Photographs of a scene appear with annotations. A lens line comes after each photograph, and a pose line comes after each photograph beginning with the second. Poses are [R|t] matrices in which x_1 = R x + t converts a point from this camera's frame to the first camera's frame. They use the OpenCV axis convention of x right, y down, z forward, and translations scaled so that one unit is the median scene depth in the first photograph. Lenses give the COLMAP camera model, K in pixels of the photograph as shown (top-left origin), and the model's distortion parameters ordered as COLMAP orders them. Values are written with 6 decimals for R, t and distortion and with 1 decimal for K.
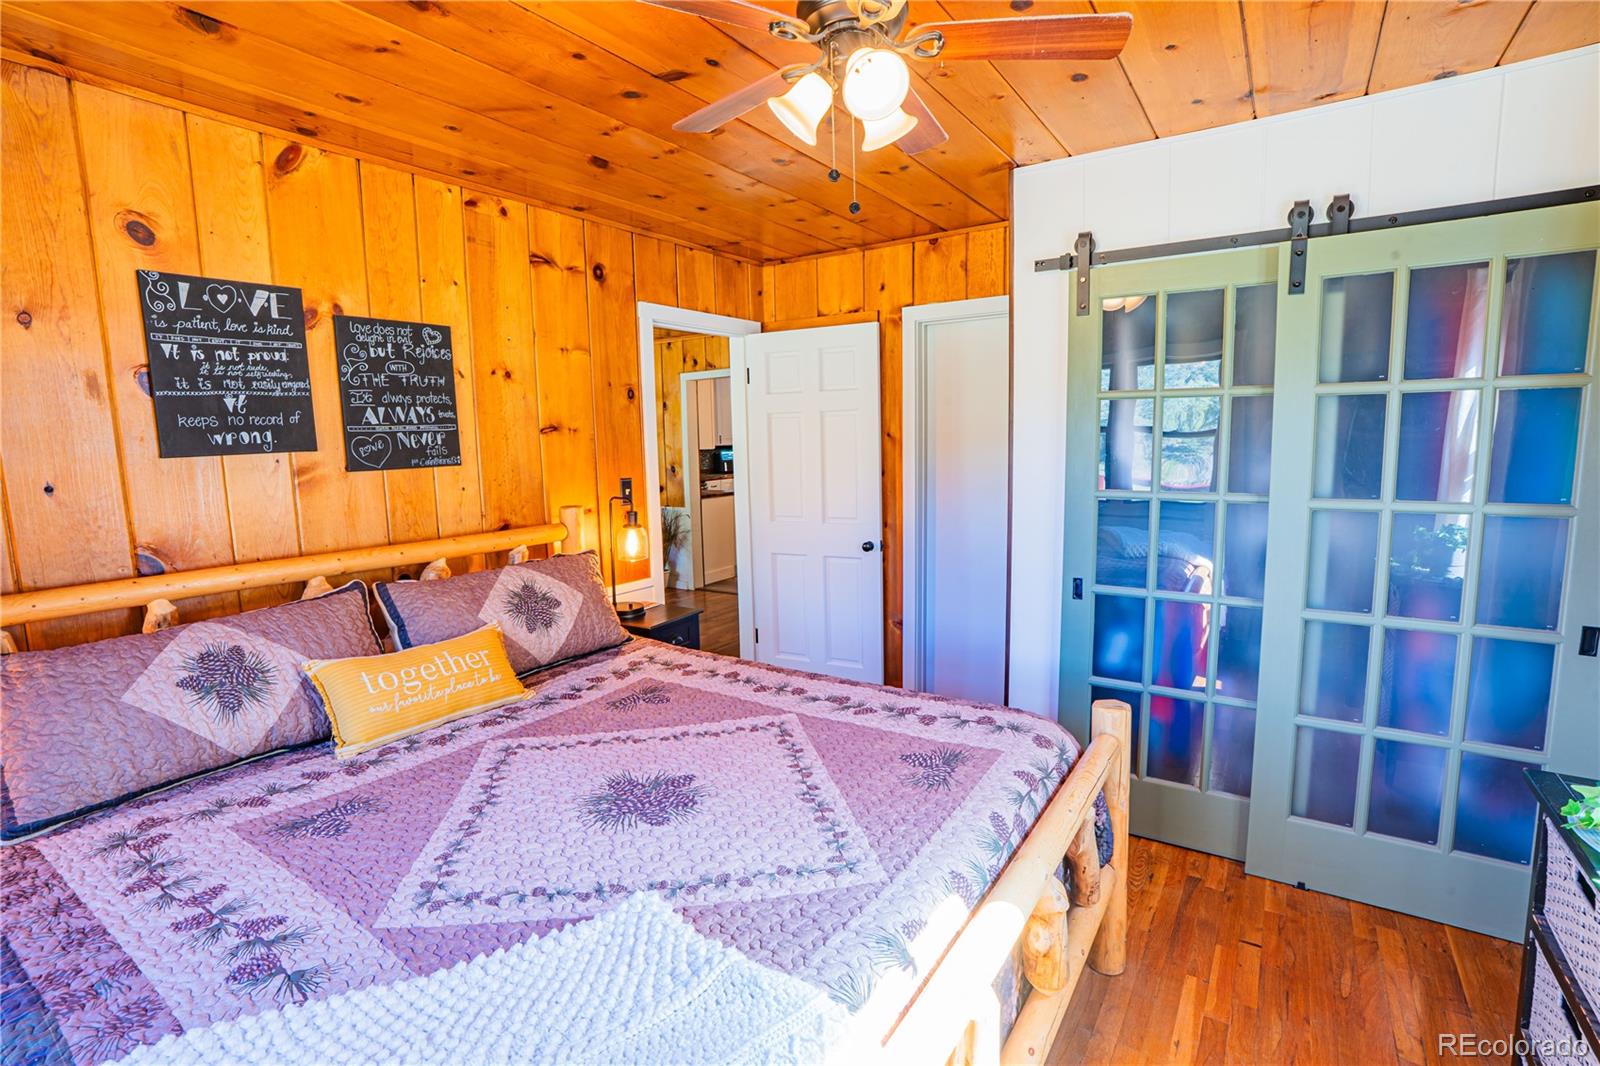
lens RADIAL K [[730.2, 0, 800.0], [0, 730.2, 533.0], [0, 0, 1]] dist [-0.065395, 0.025335]
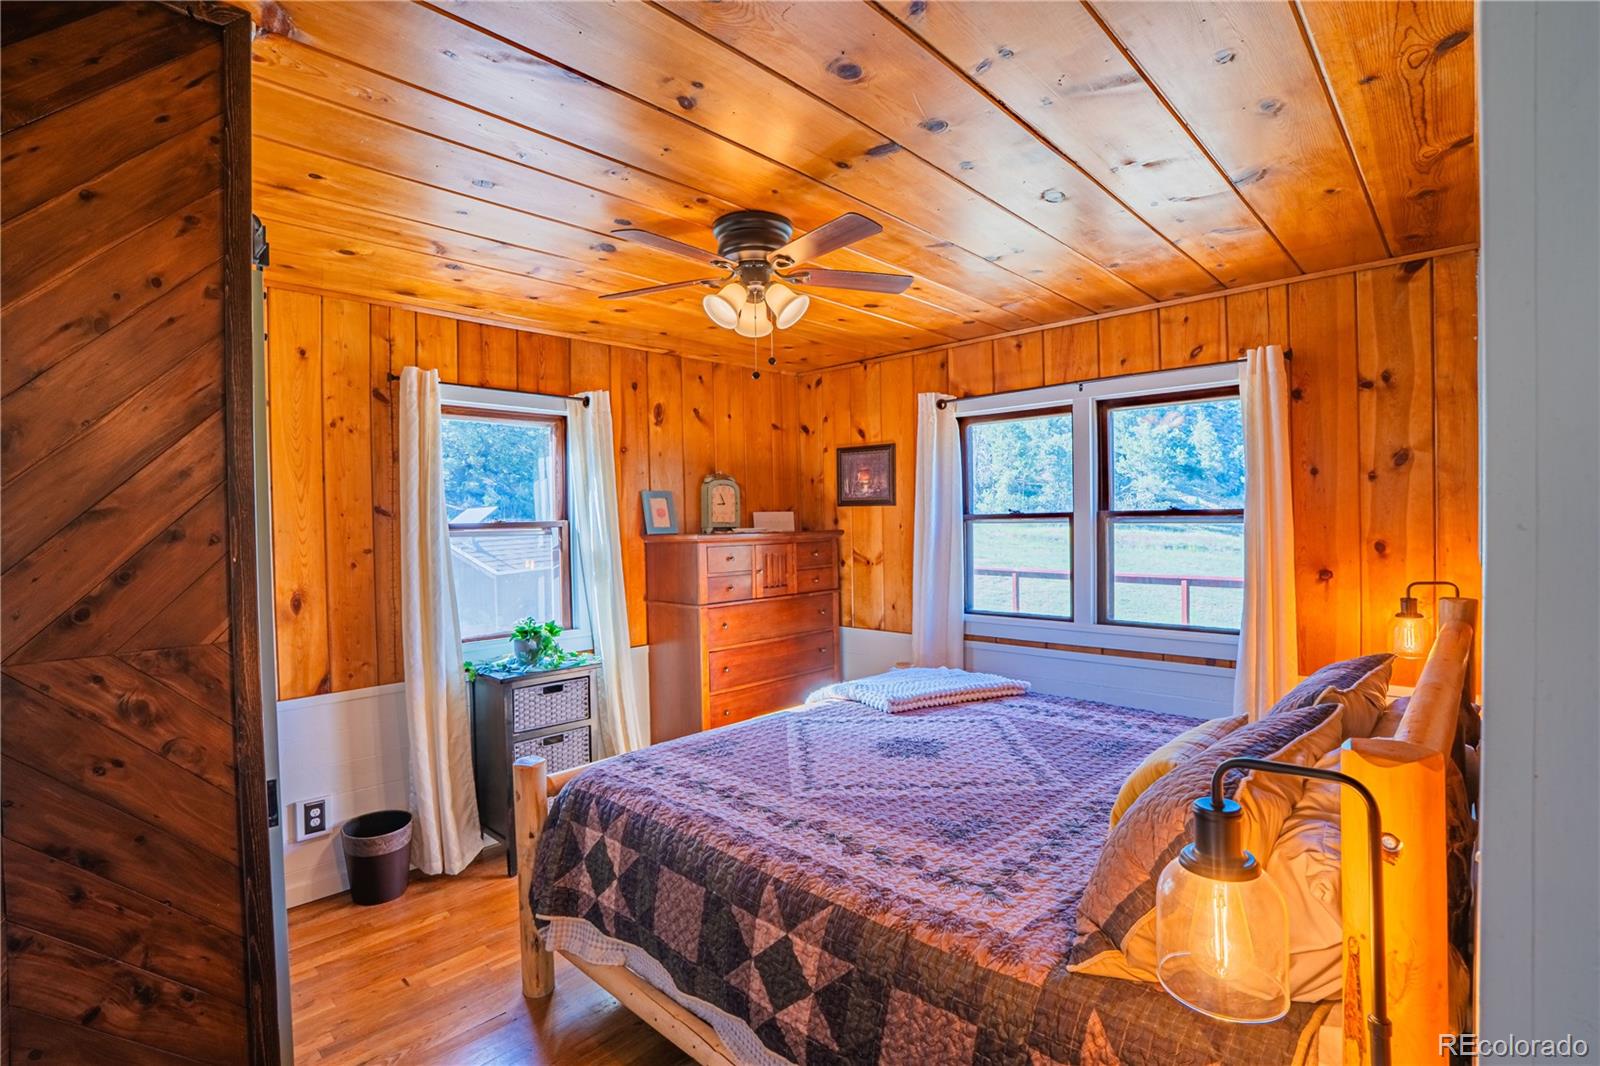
lens RADIAL K [[730.2, 0, 800.0], [0, 730.2, 533.0], [0, 0, 1]] dist [-0.065395, 0.025335]
pose [[-0.983347, 0.040960, 0.177064, -0.191927], [0.065267, 0.988868, 0.133717, -0.229133], [-0.169616, 0.143047, -0.975073, 1.765871]]
